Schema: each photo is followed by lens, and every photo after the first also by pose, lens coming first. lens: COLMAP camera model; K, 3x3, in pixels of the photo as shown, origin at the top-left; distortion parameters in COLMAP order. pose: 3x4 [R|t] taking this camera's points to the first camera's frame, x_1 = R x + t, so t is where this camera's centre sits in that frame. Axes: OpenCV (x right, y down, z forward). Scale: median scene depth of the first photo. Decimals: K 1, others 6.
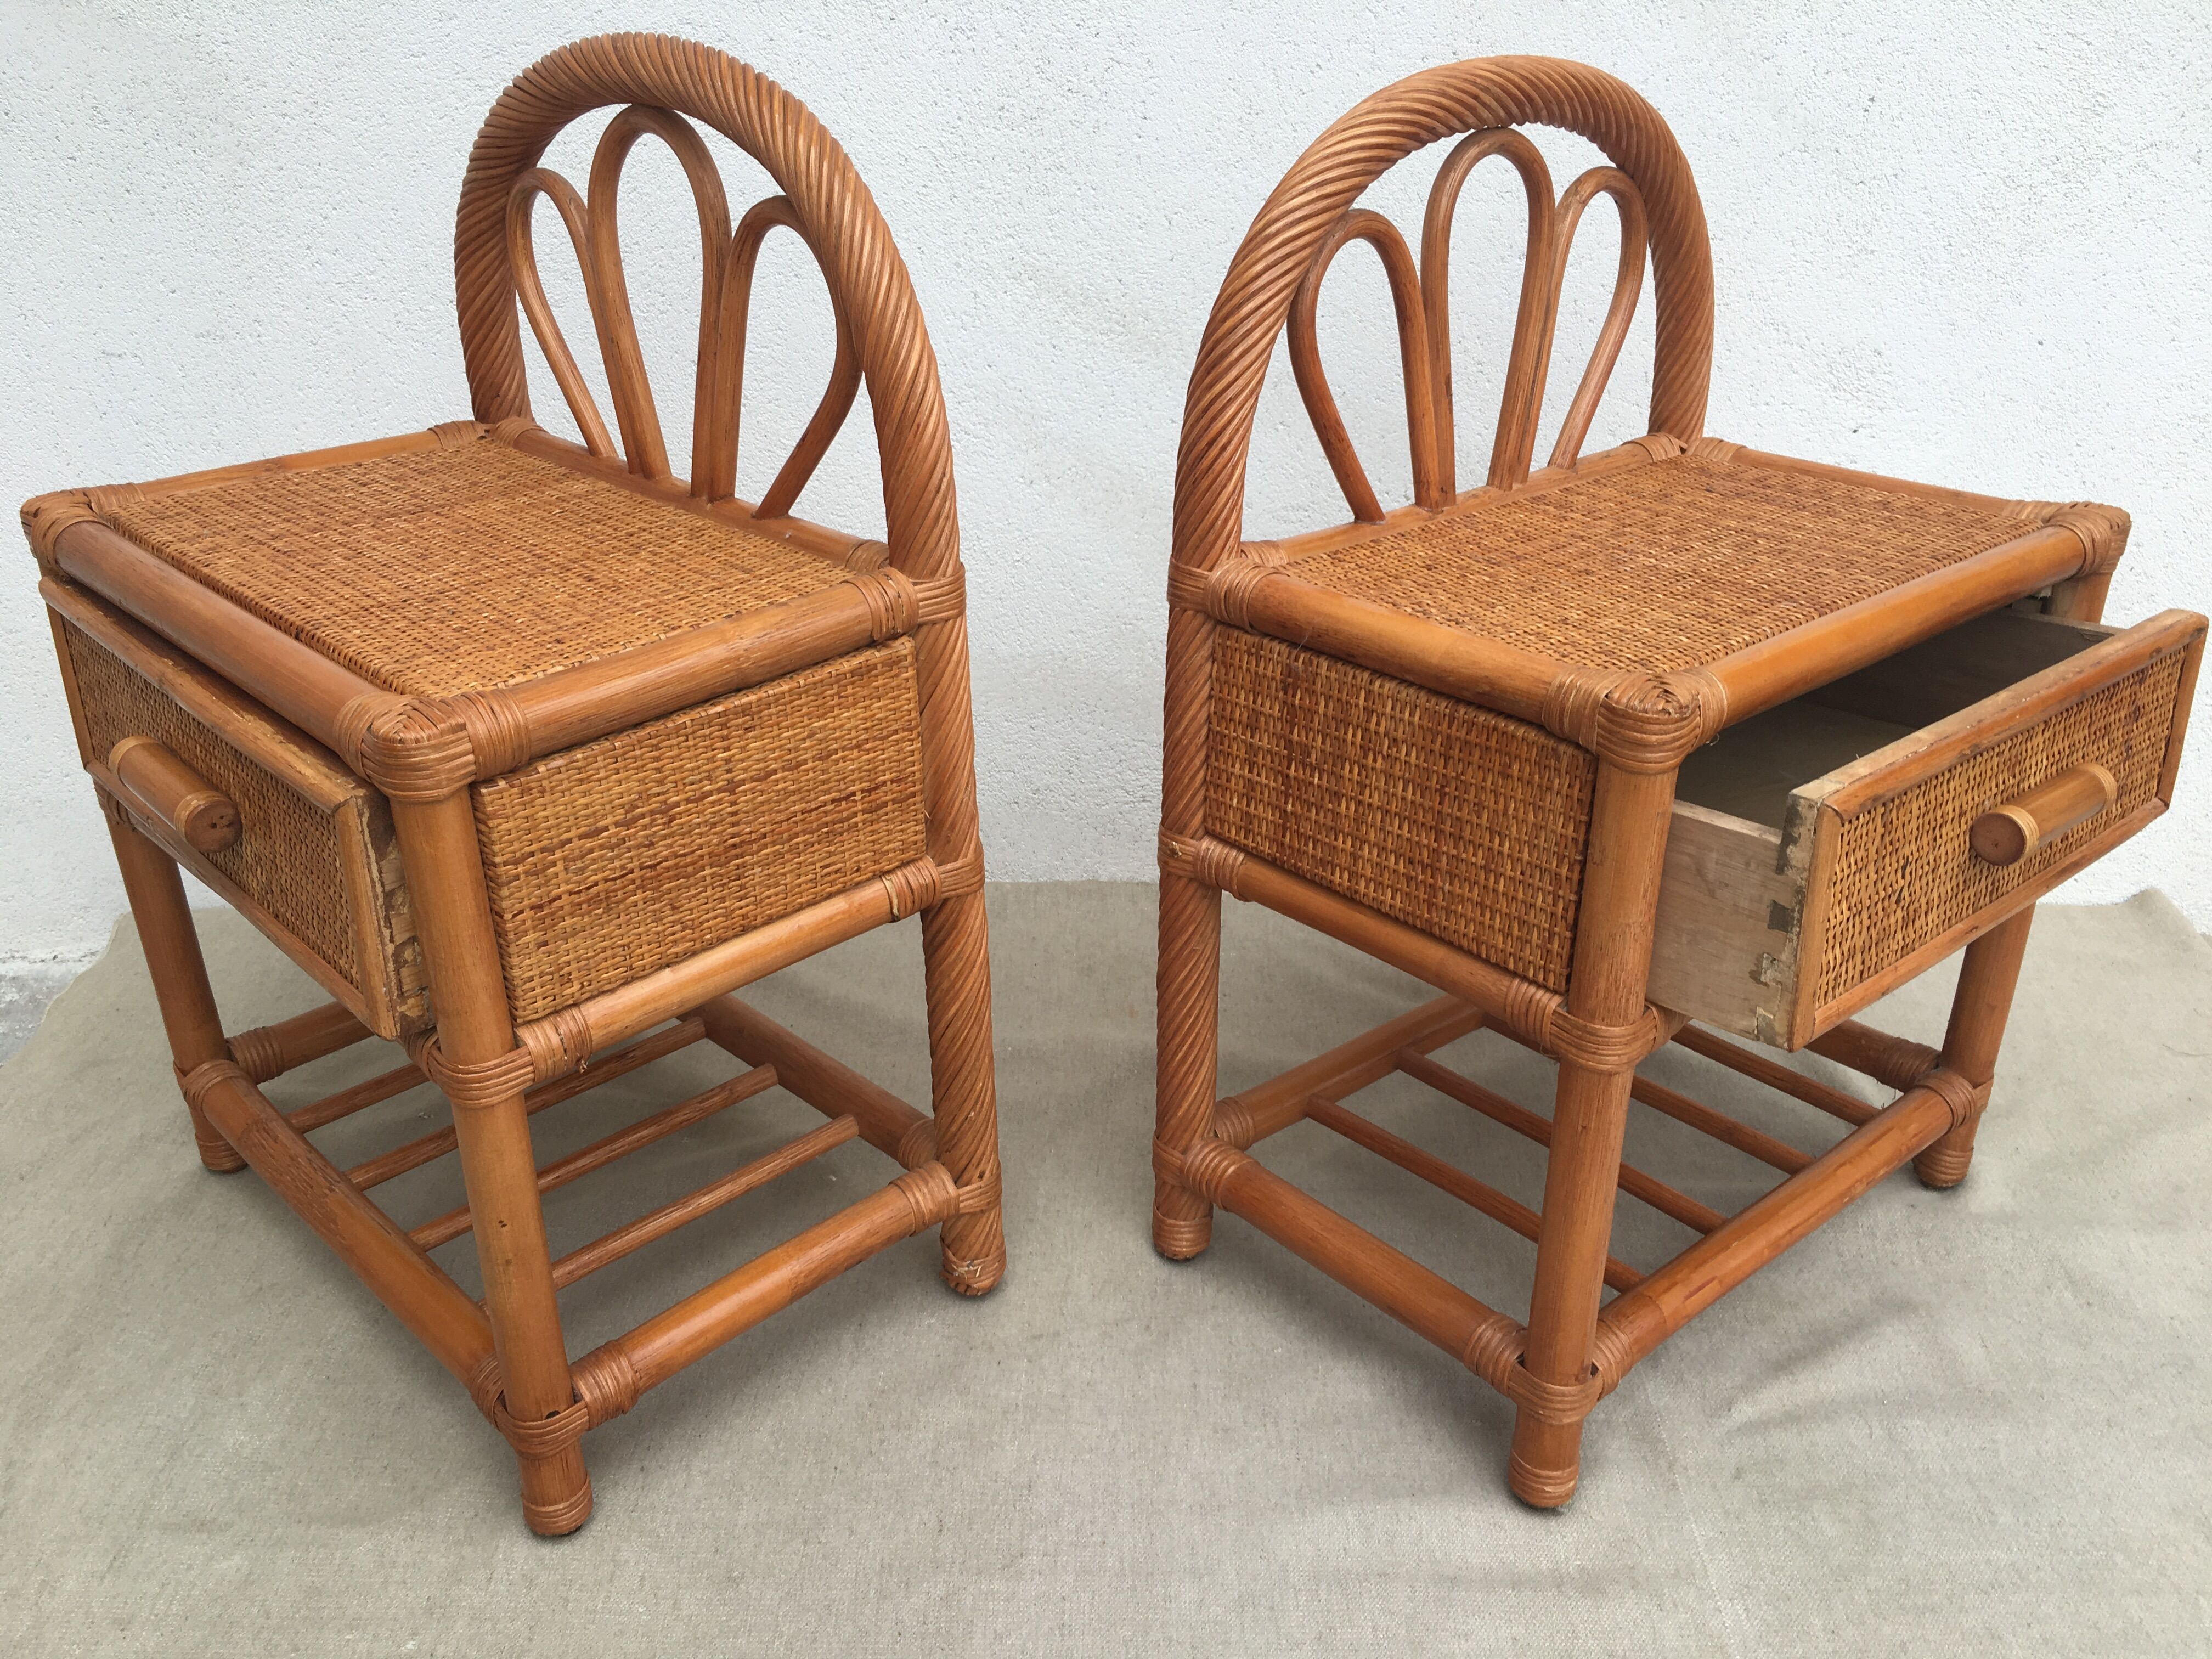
lens RADIAL K [[1873.7, 0, 1106.0], [0, 1873.7, 829.5], [0, 0, 1]] dist [0.057019, -0.077068]
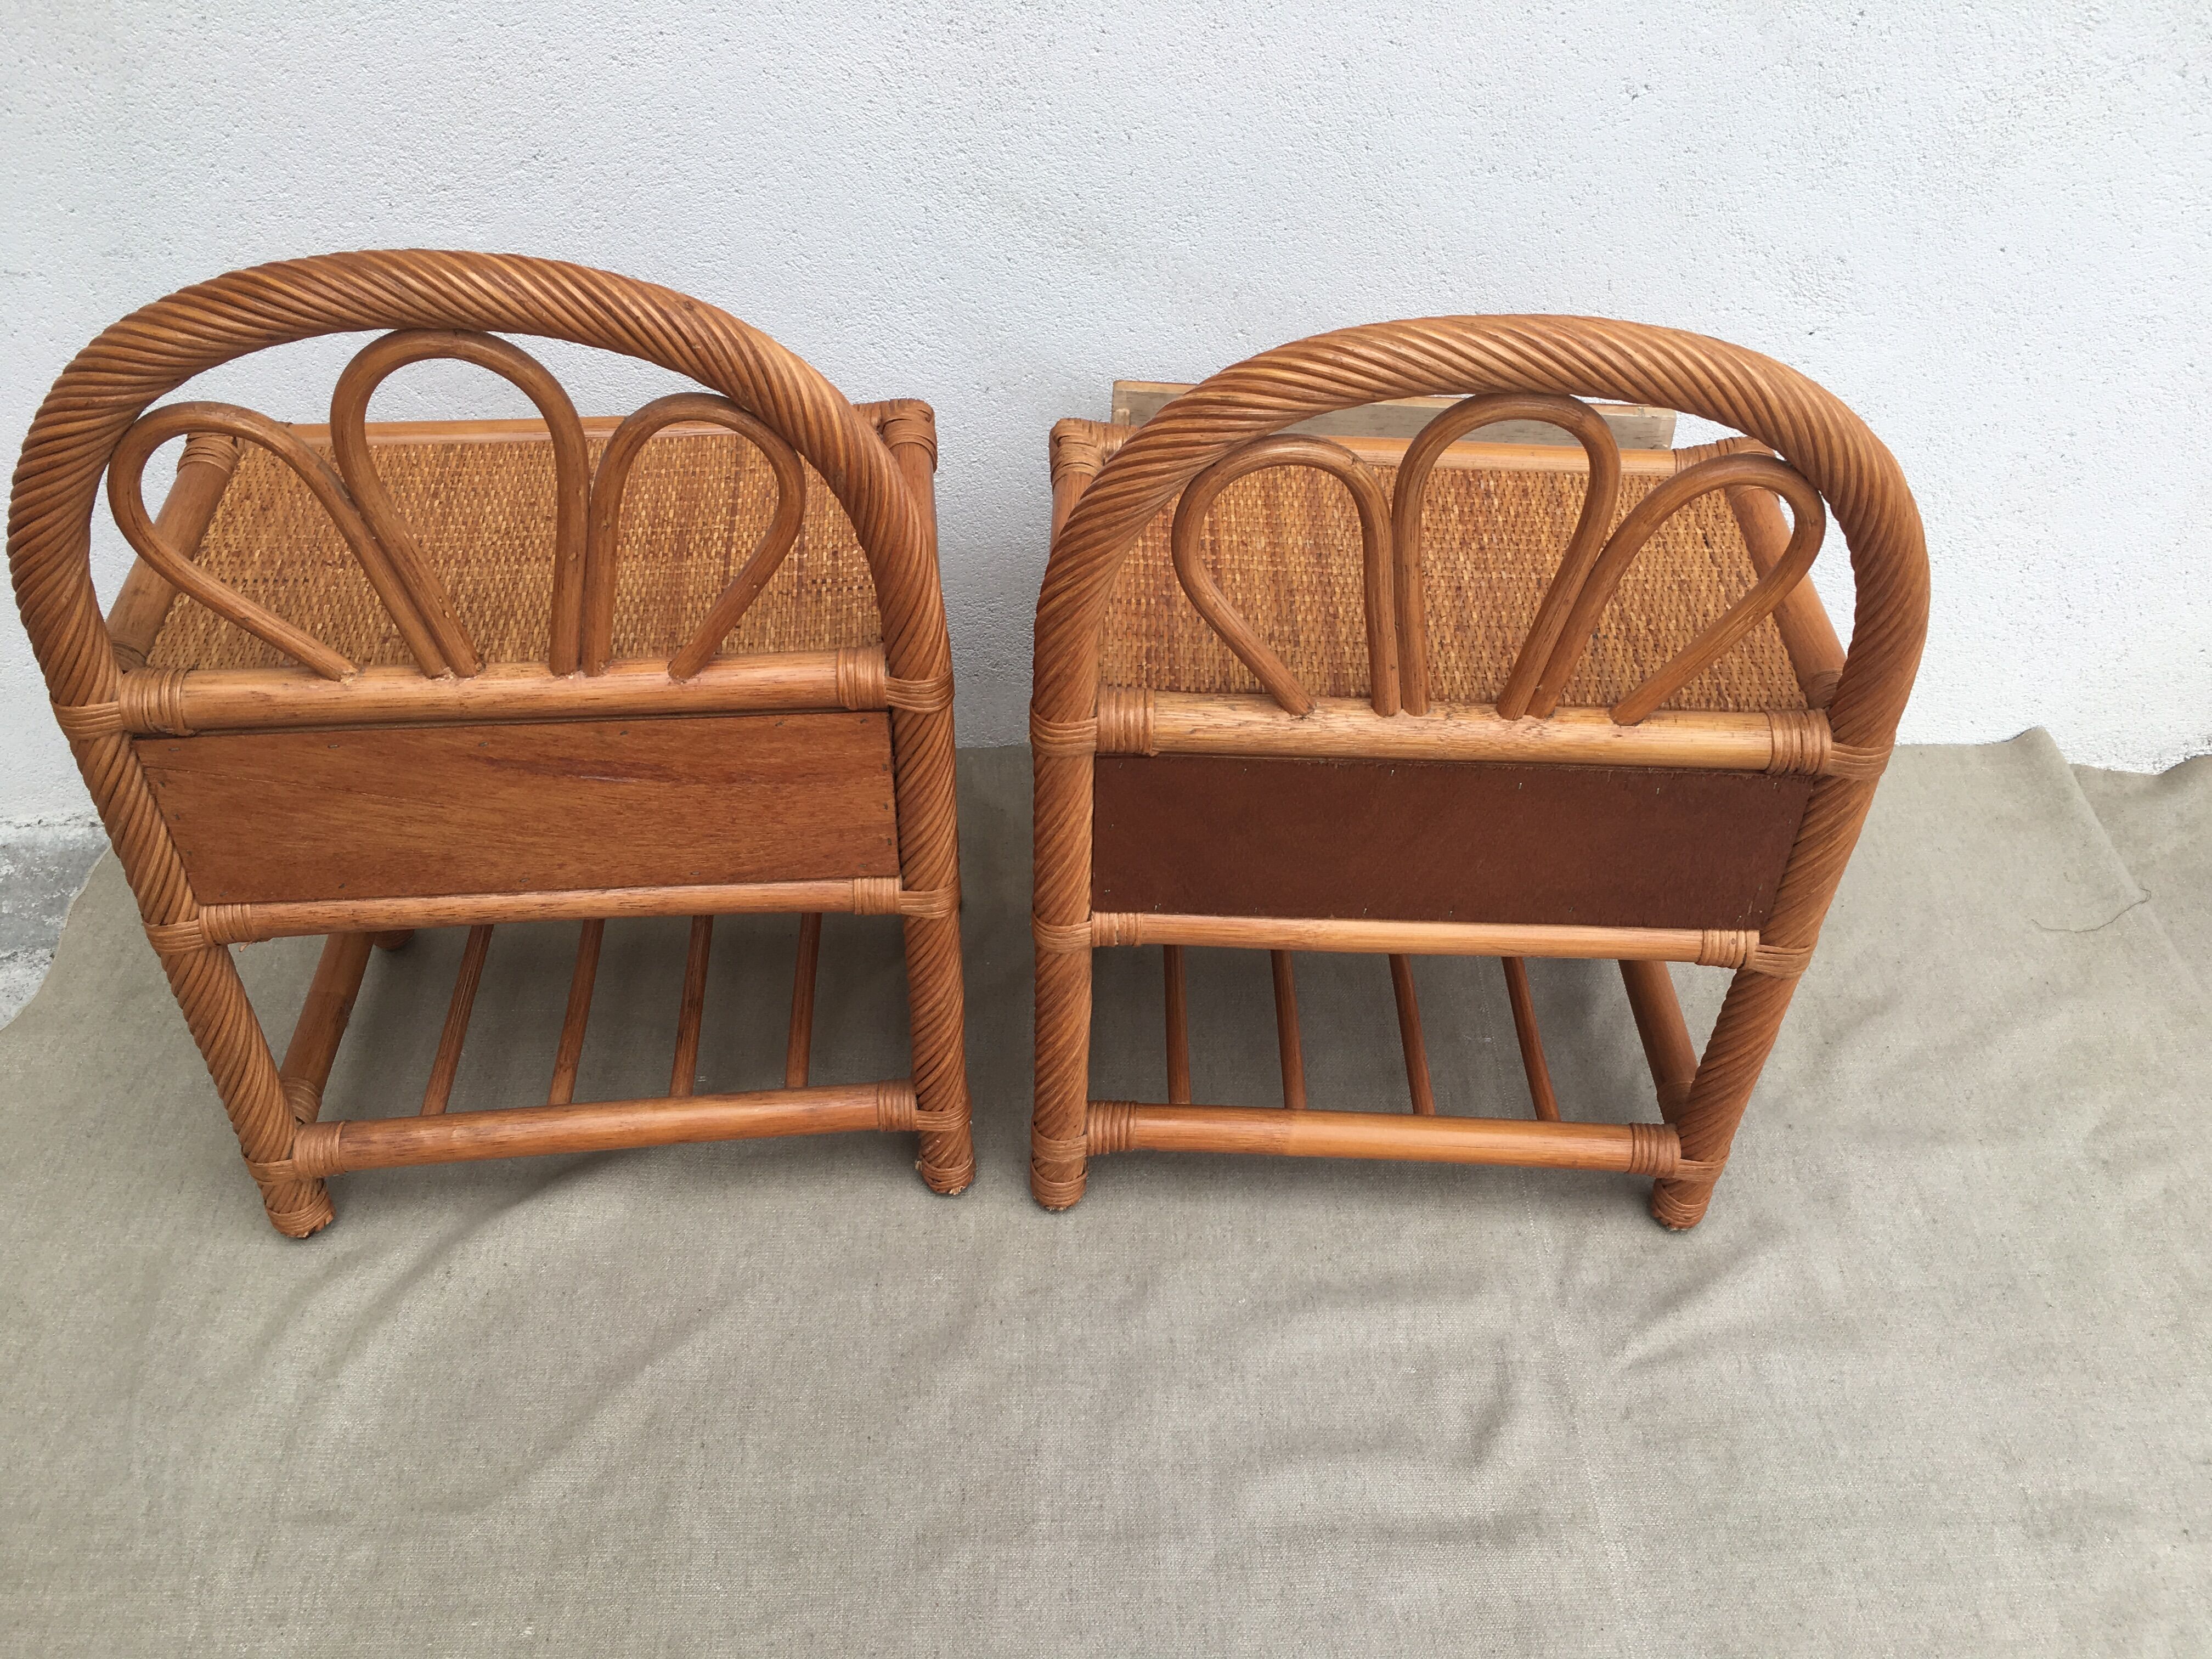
lens RADIAL K [[1845.2, 0, 1114.2], [0, 1845.2, 884.5], [0, 0, 1]] dist [0.073172, -0.090172]
pose [[0.998743, -0.023274, 0.044403, -0.033613], [0.009814, 0.959336, 0.282095, -0.310090], [-0.049163, -0.281305, 0.958358, -0.017987]]
